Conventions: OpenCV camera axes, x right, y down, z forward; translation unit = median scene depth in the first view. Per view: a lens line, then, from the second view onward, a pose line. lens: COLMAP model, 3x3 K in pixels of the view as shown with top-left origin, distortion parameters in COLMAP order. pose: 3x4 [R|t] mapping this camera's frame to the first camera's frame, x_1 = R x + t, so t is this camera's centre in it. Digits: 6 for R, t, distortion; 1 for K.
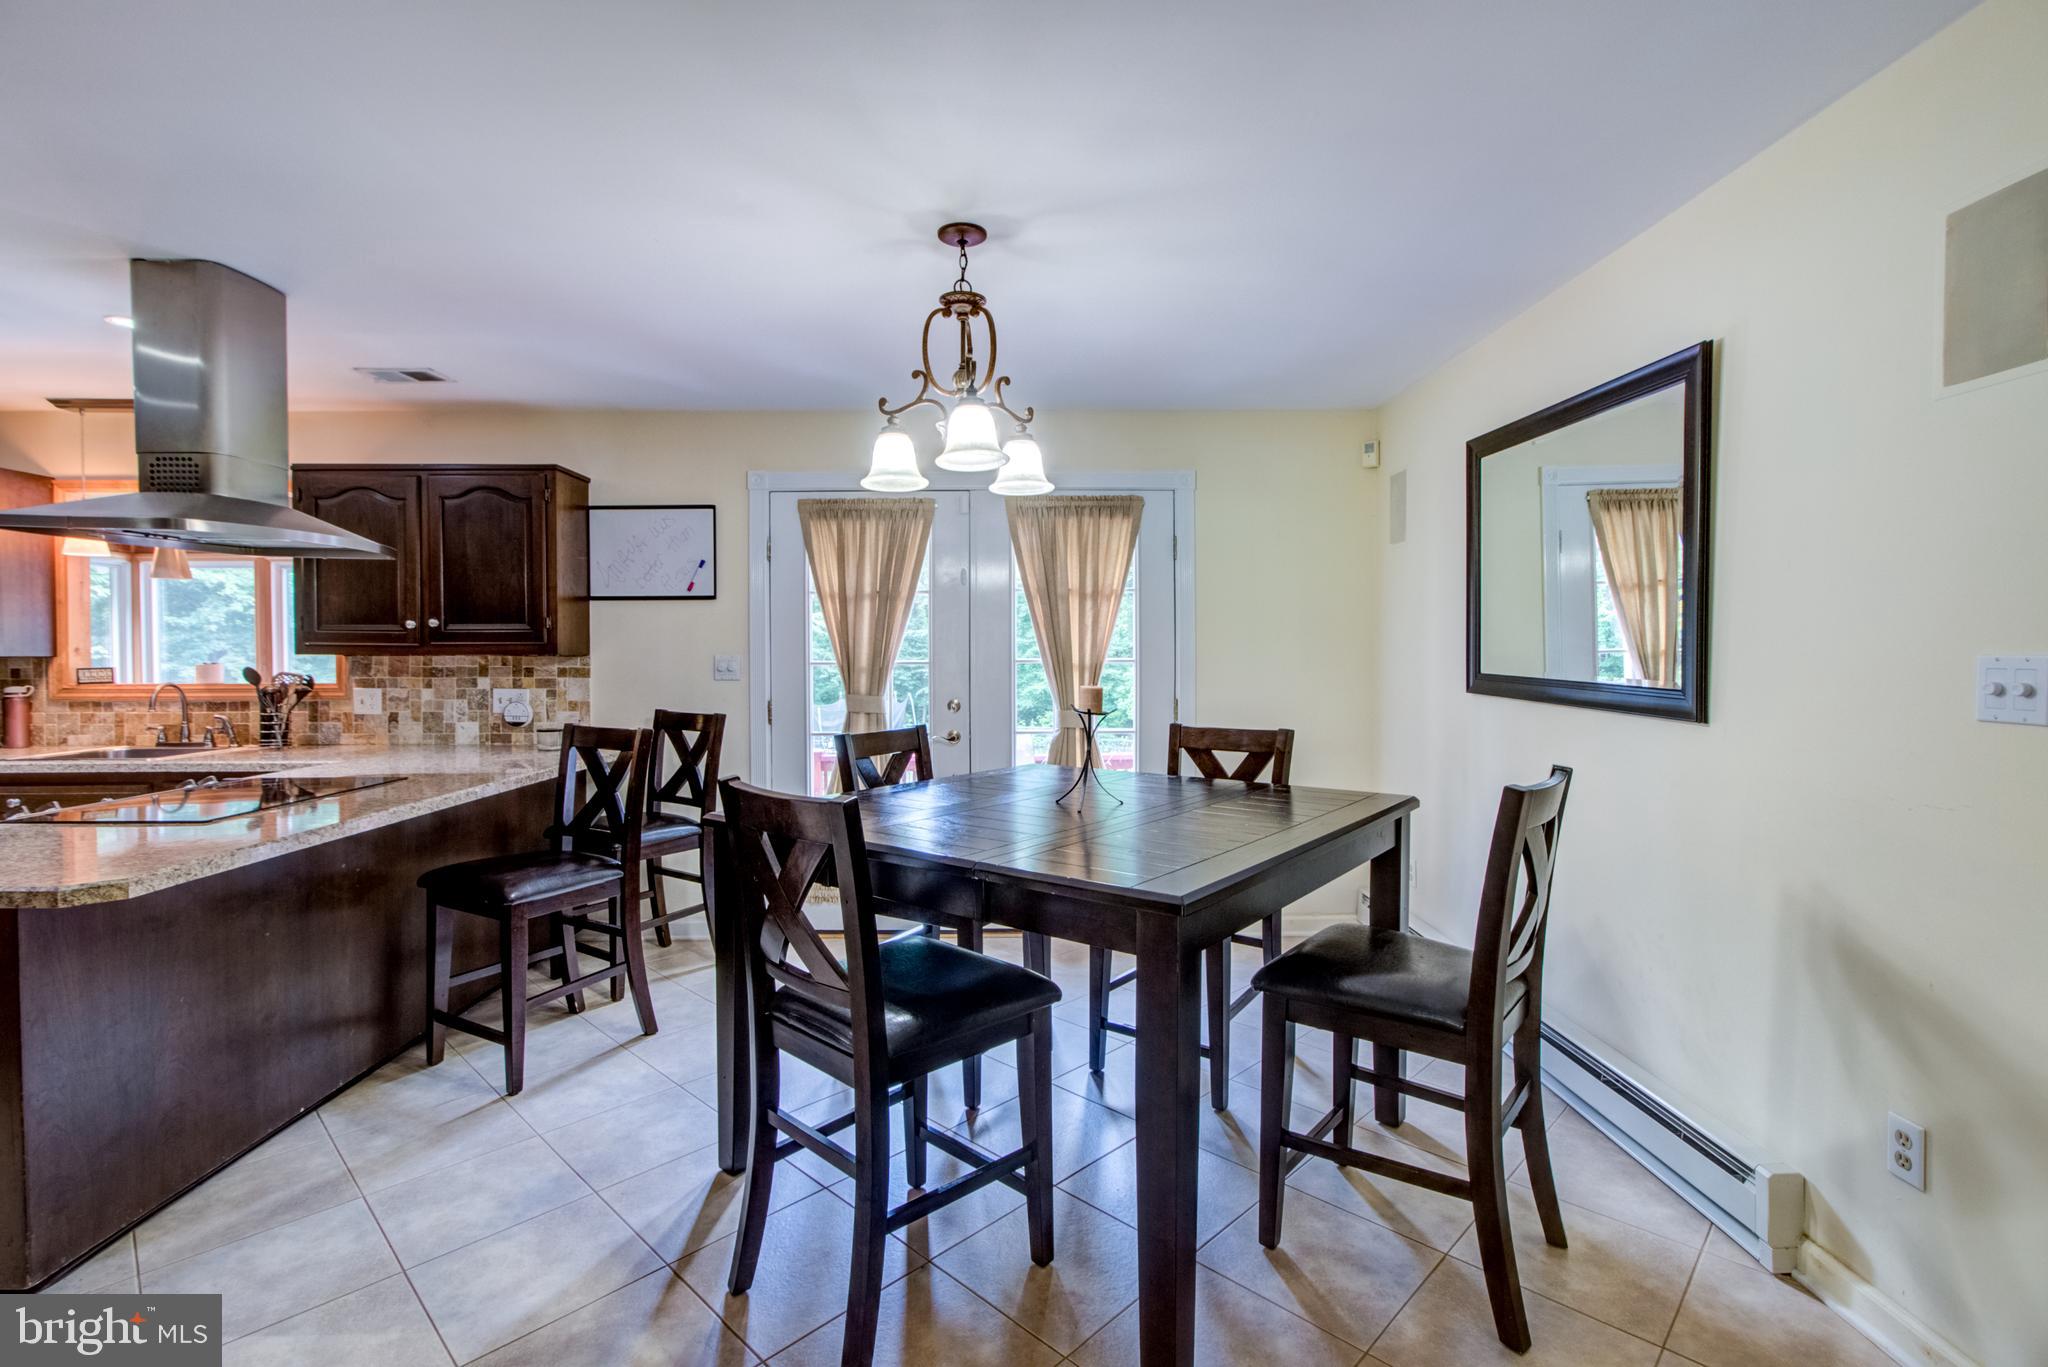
lens RADIAL K [[936.8, 0, 1047.1], [0, 936.8, 671.9], [0, 0, 1]] dist [-0.017006, 0.009307]
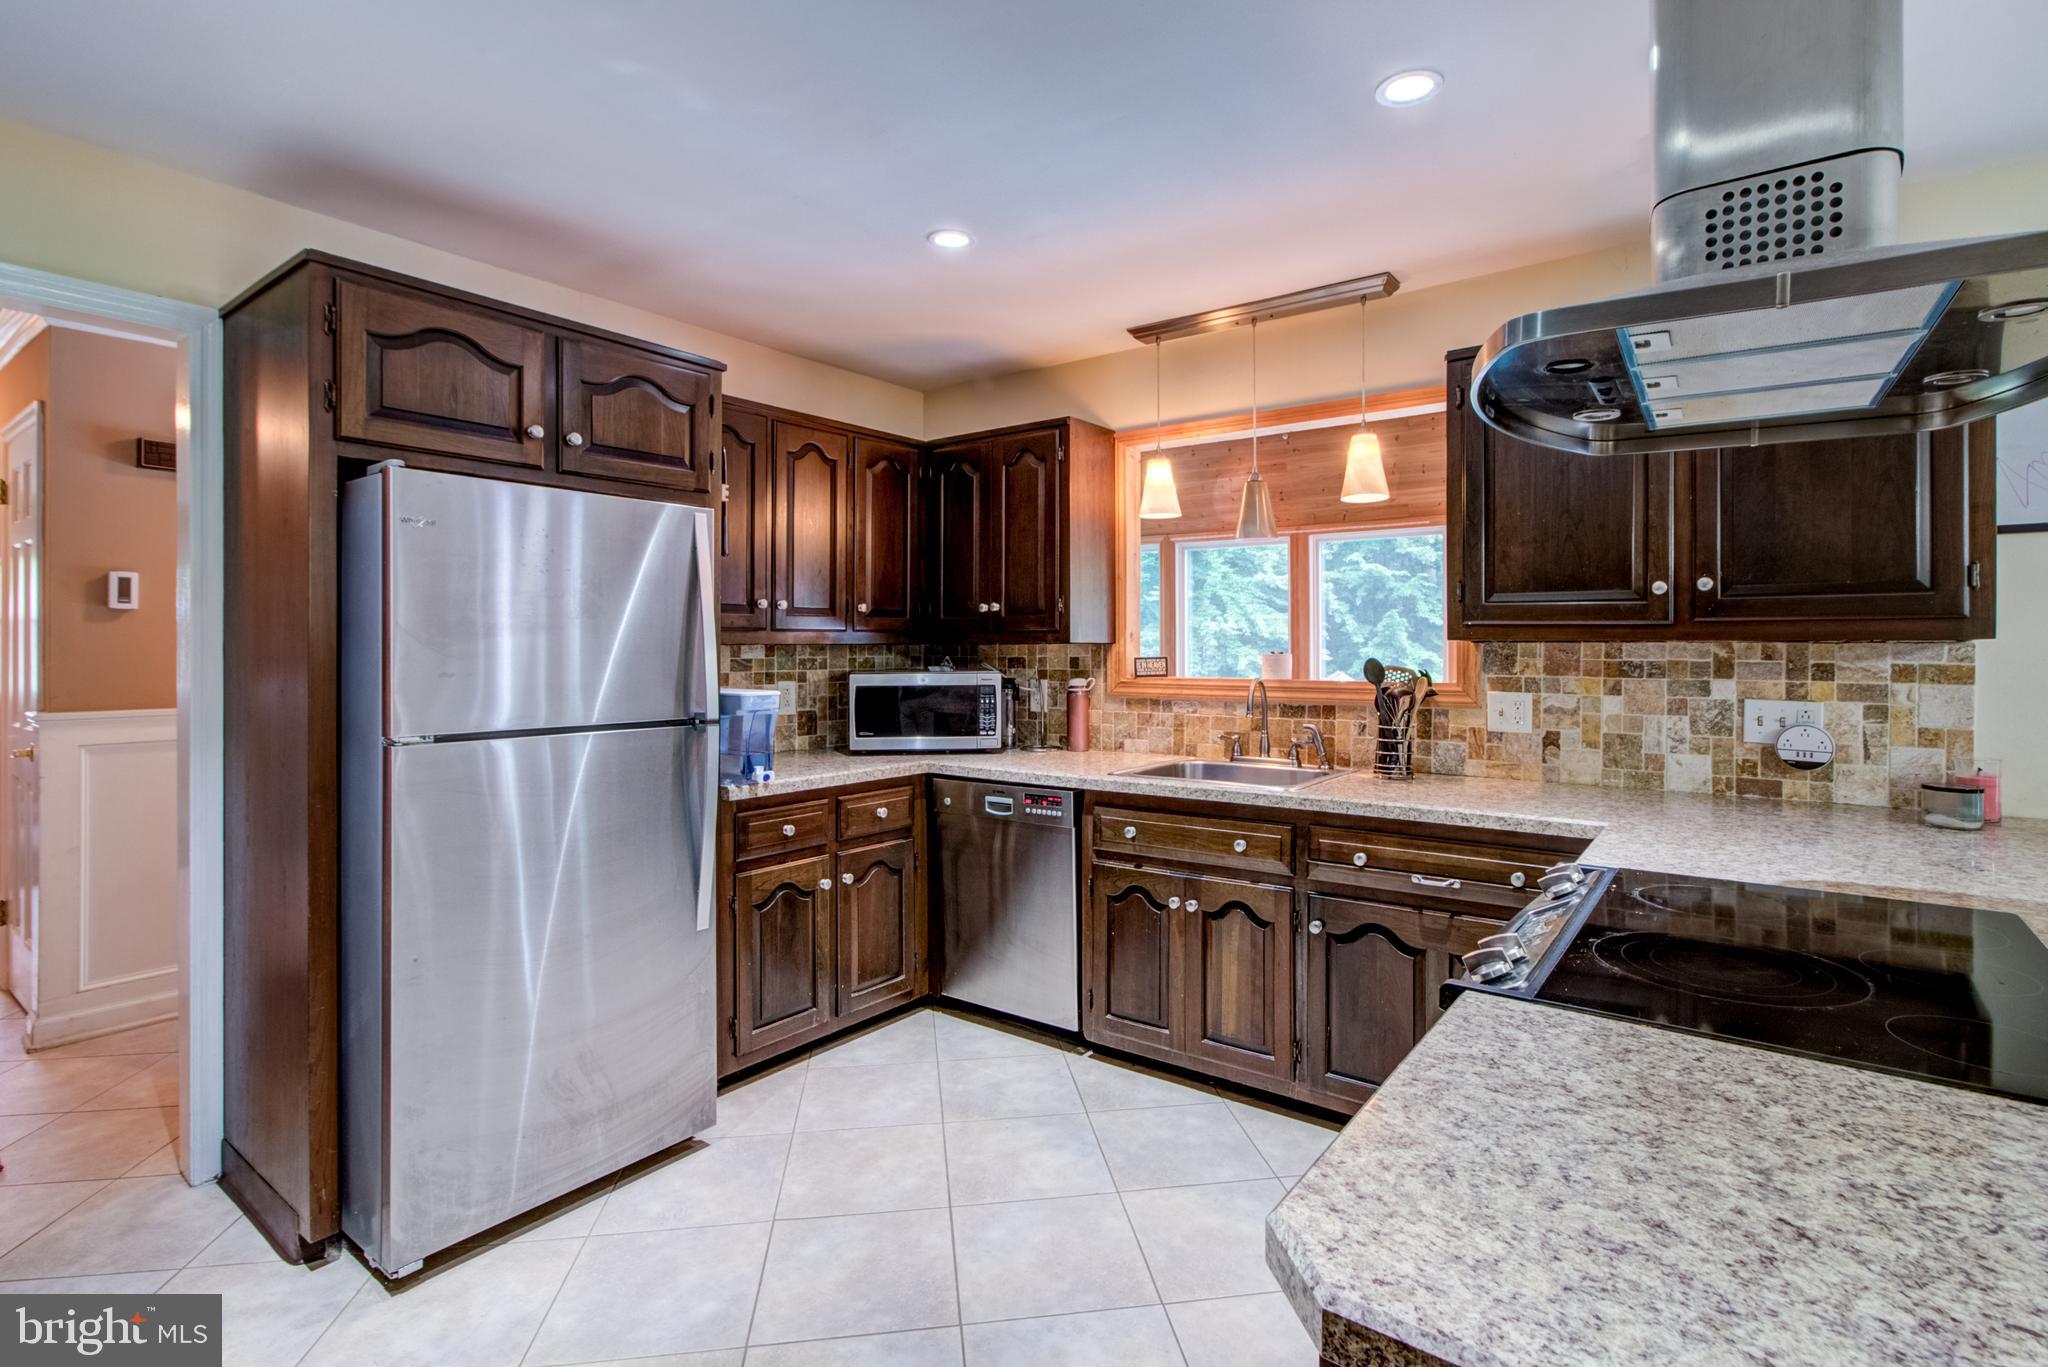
lens RADIAL K [[973.7, 0, 1034.6], [0, 973.7, 648.3], [0, 0, 1]] dist [-0.018025, 0.012117]
pose [[0.791702, 0.003295, -0.610898, -0.578214], [-0.012343, 0.999868, -0.010603, -0.001883], [0.610782, 0.015935, 0.791638, 0.260537]]
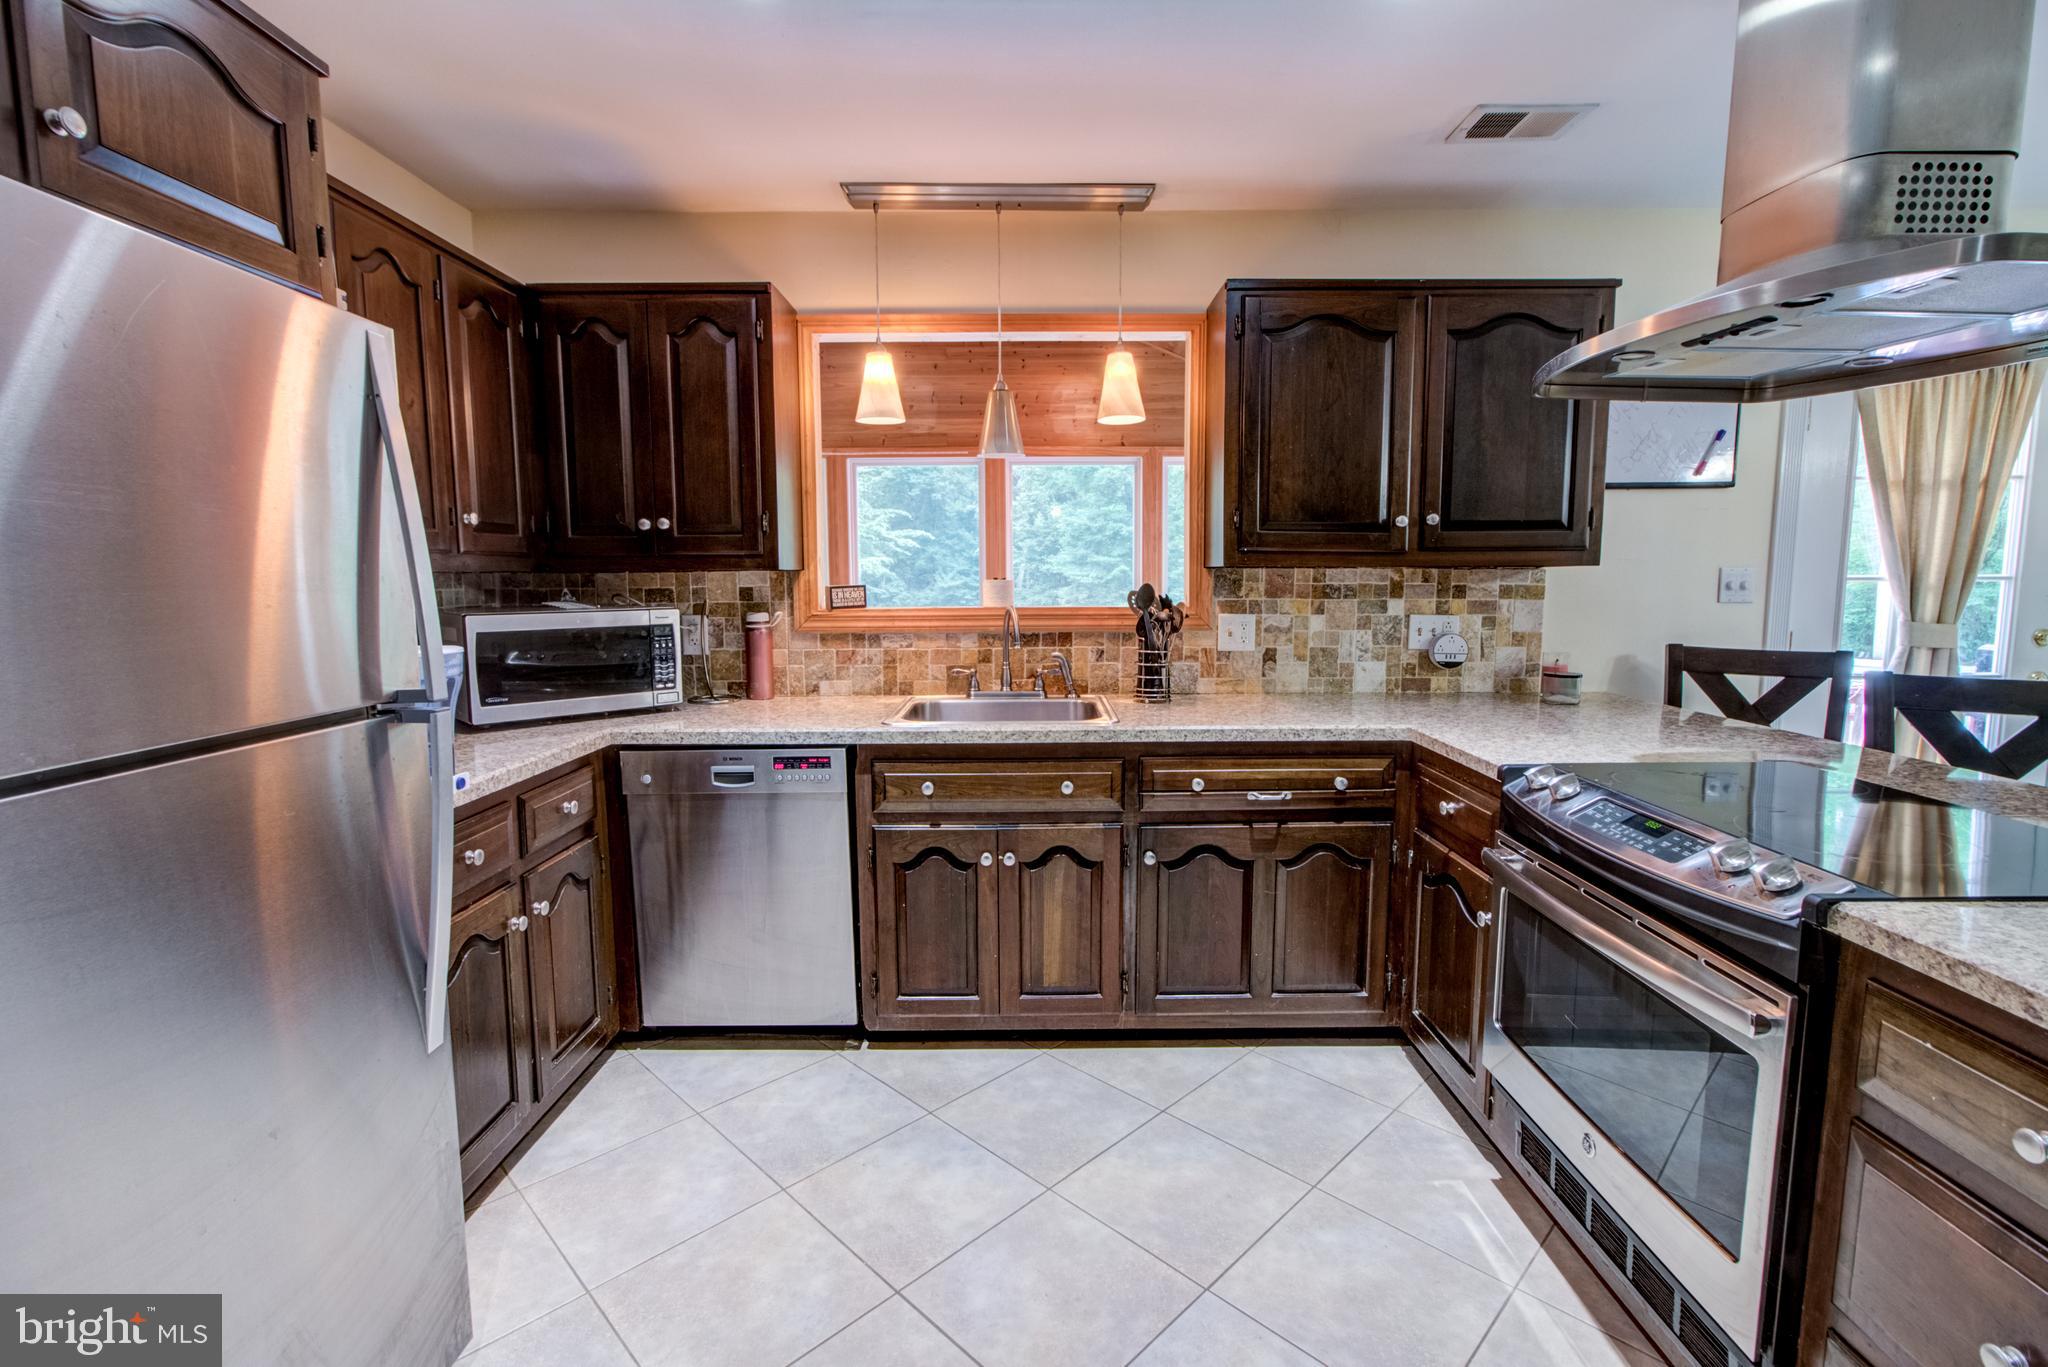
lens RADIAL K [[936.8, 0, 1047.1], [0, 936.8, 671.9], [0, 0, 1]] dist [-0.017006, 0.009307]
pose [[0.999896, 0.000473, -0.014384, -0.863355], [0.000796, 0.996113, 0.088075, -0.001703], [0.014369, -0.088078, 0.996010, 0.283484]]
